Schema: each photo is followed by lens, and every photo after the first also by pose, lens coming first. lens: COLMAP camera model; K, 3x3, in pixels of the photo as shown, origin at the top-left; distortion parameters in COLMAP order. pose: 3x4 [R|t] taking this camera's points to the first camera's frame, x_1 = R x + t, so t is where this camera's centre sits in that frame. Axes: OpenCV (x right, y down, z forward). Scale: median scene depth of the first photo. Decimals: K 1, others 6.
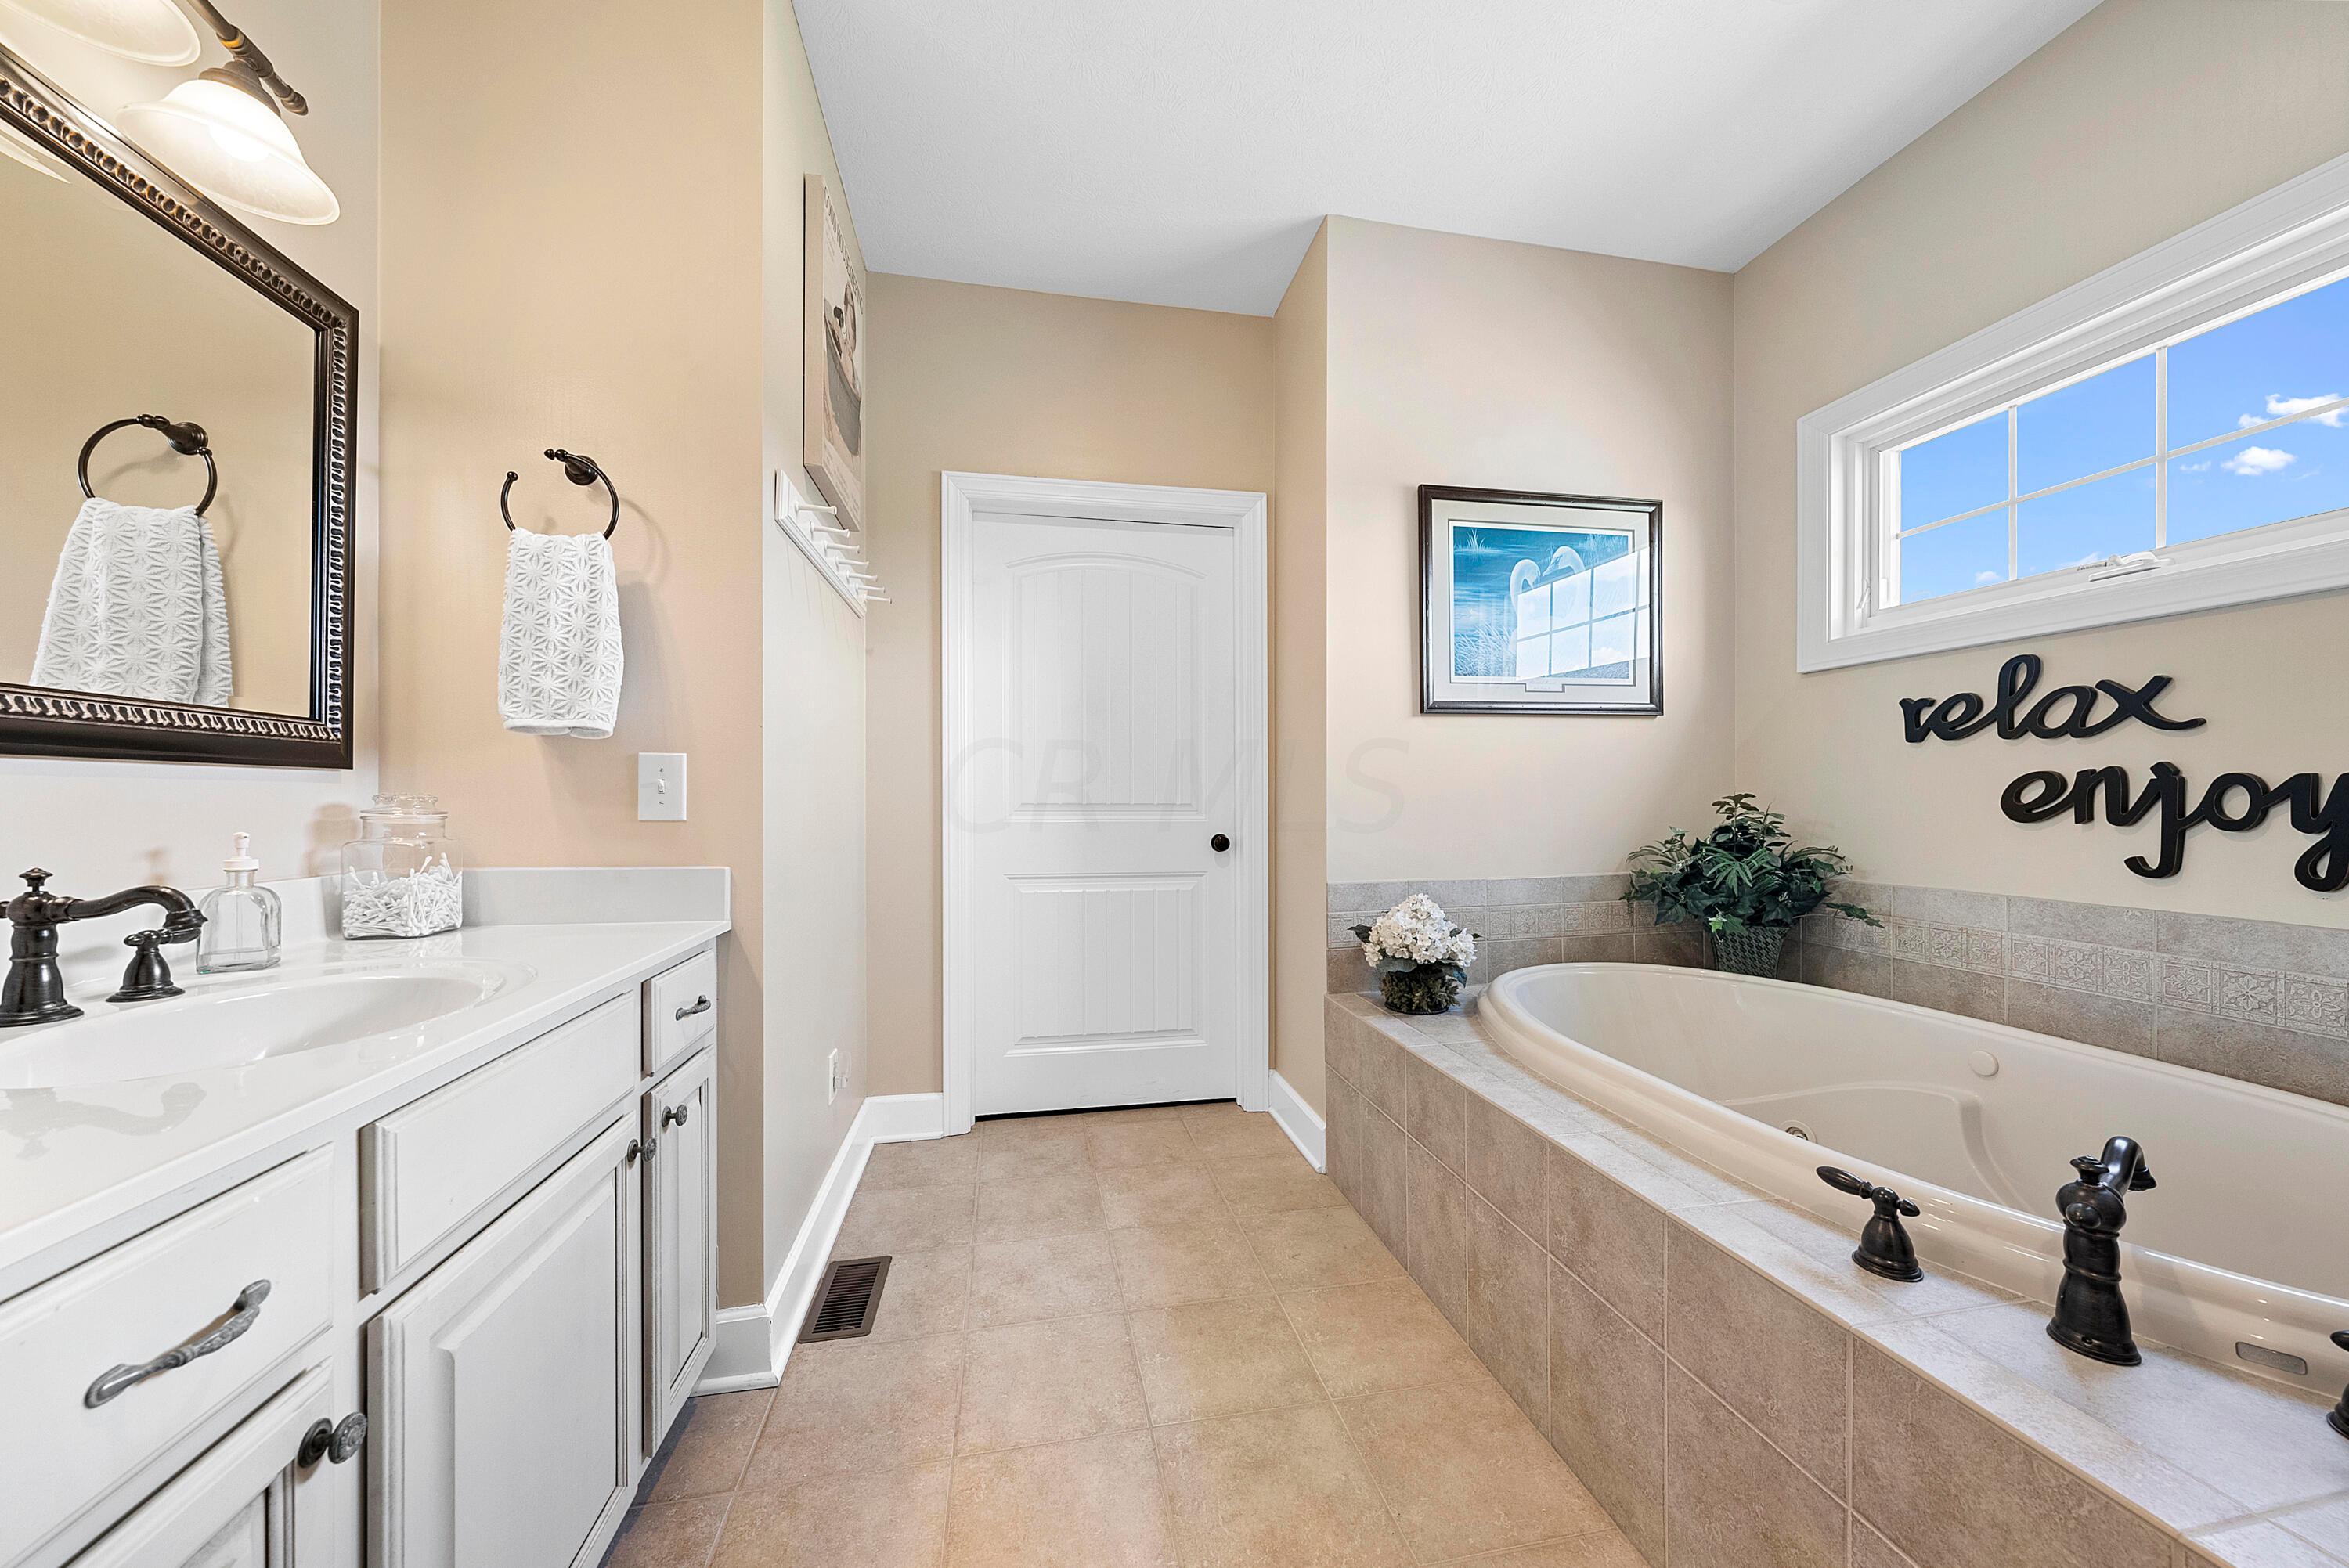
lens RADIAL K [[810.3, 0, 1168.7], [0, 810.3, 798.7], [0, 0, 1]] dist [-0.003204, -0.000325]
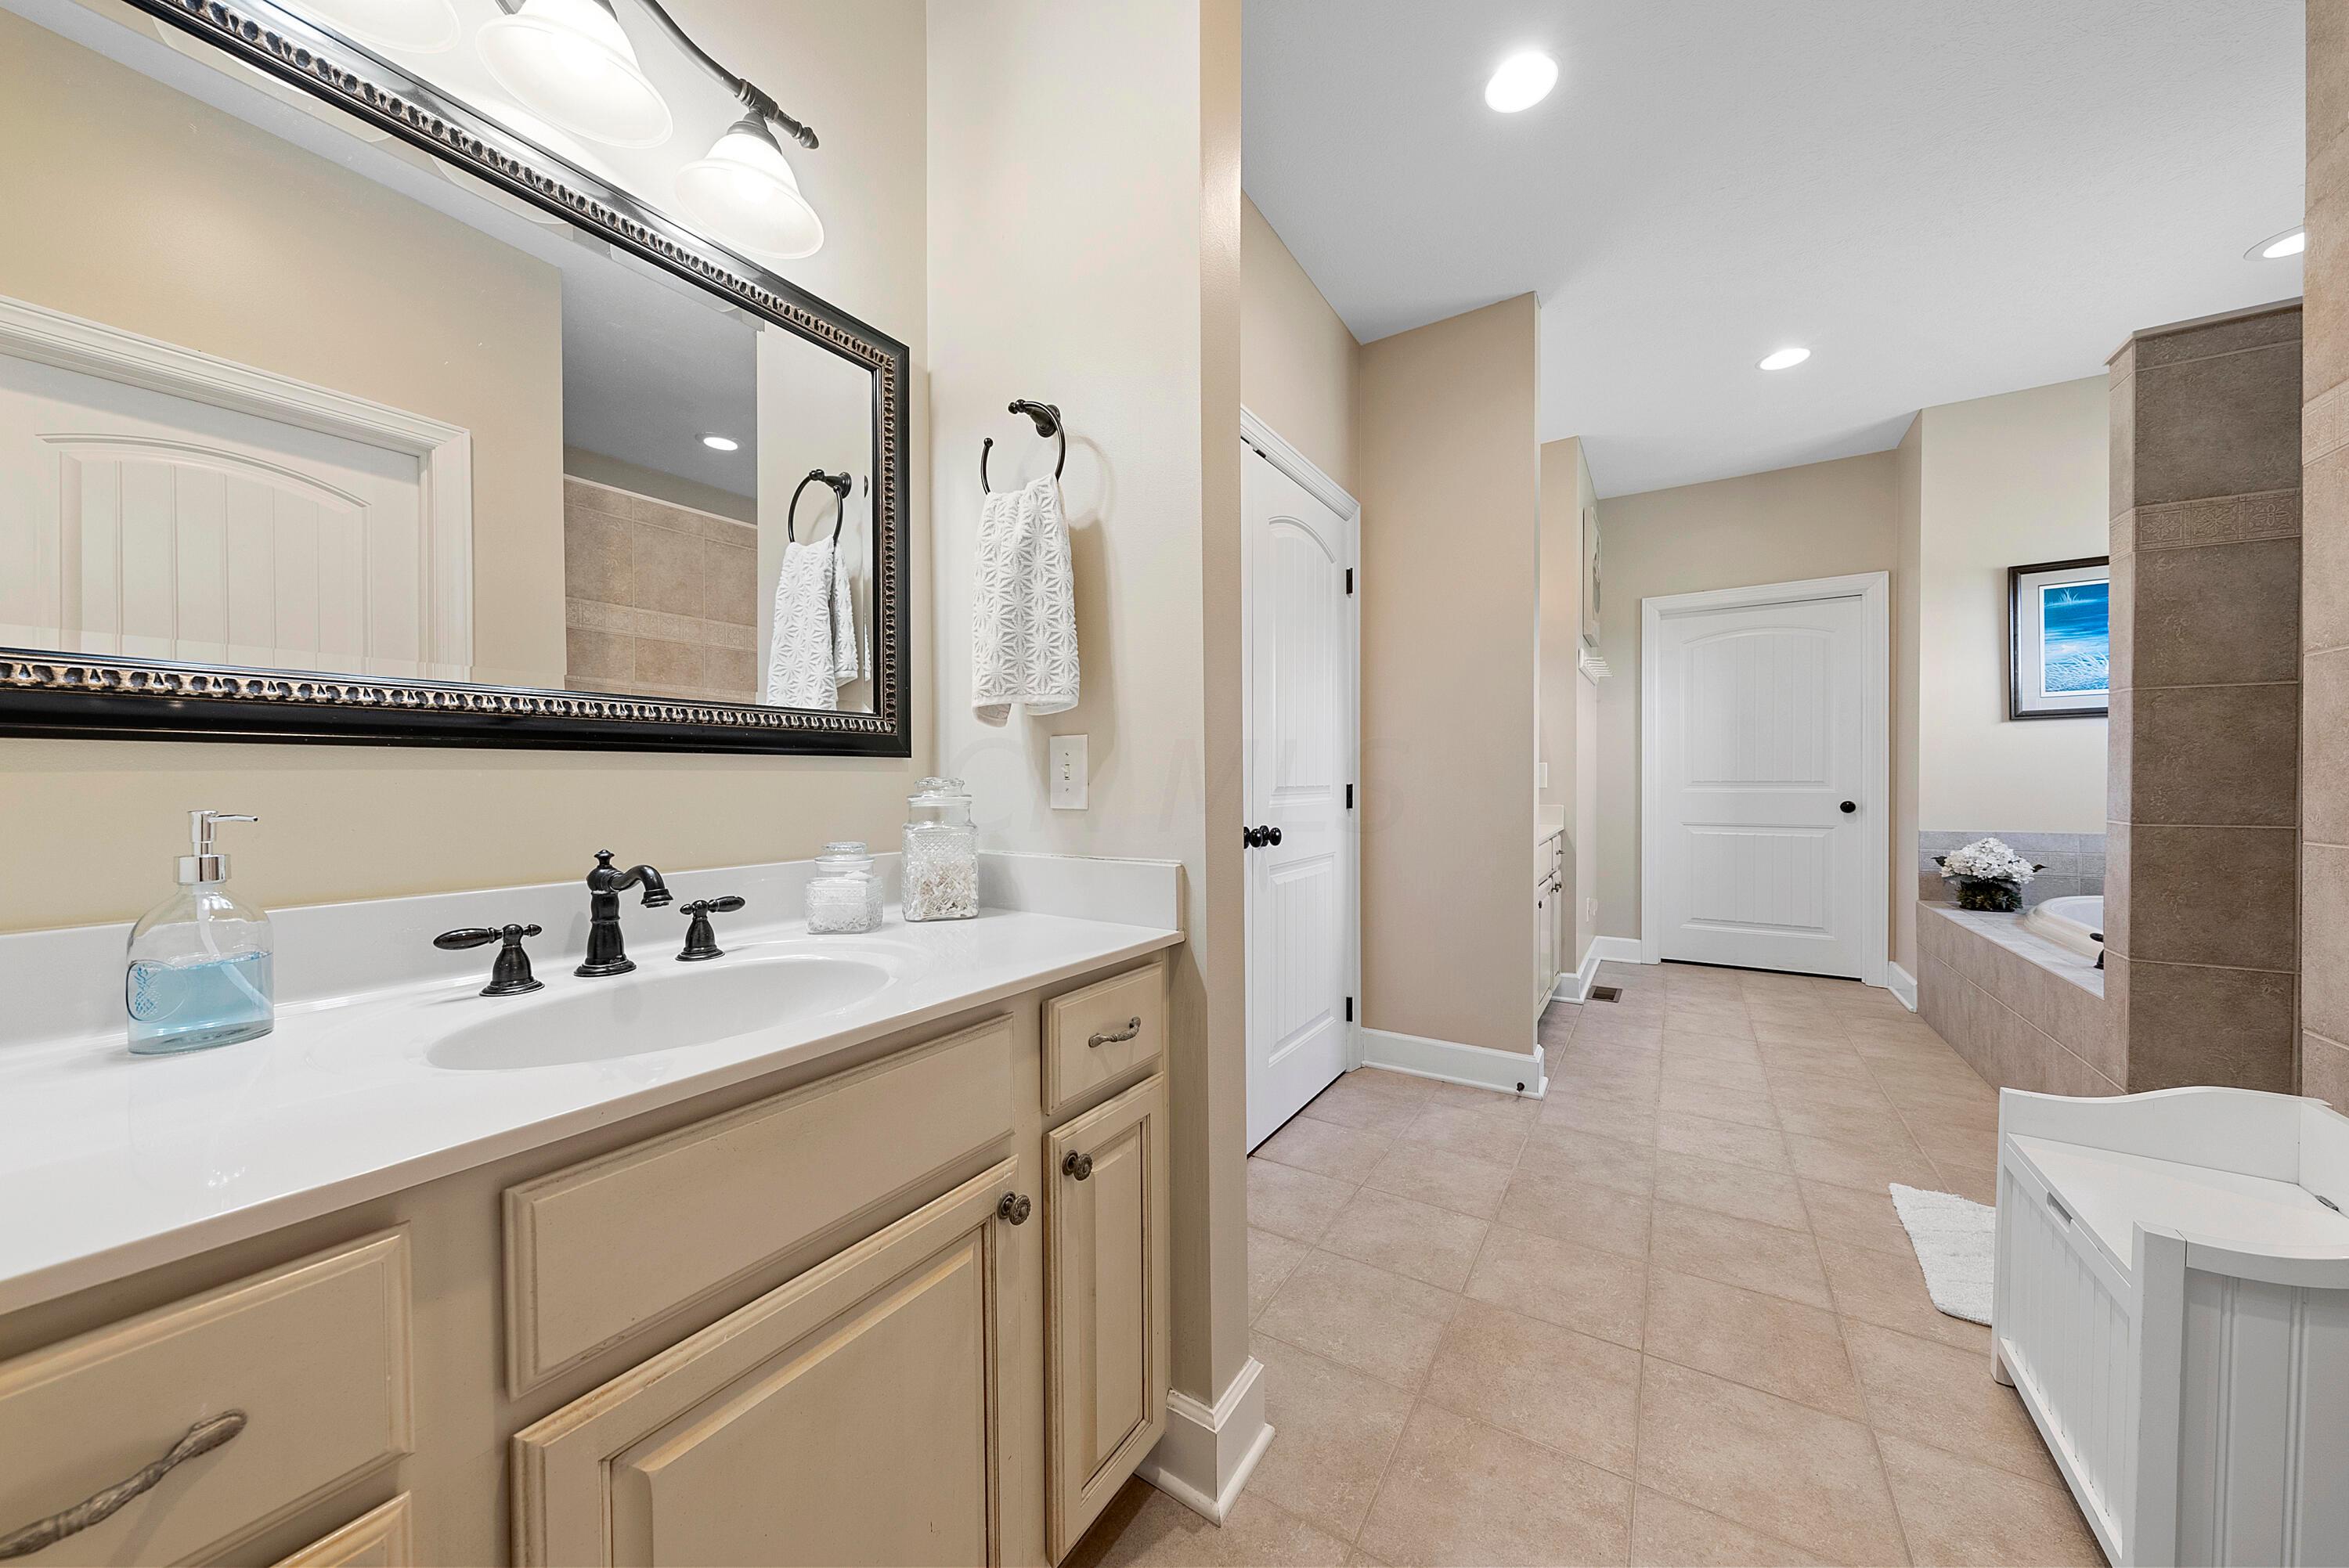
lens RADIAL K [[810.3, 0, 1153.5], [0, 810.3, 794.2], [0, 0, 1]] dist [-0.003204, -0.000325]
pose [[0.723173, 0.006952, -0.690632, 0.215507], [0.006600, 0.999834, 0.016976, -0.004839], [0.690635, -0.016835, 0.723007, -1.256533]]
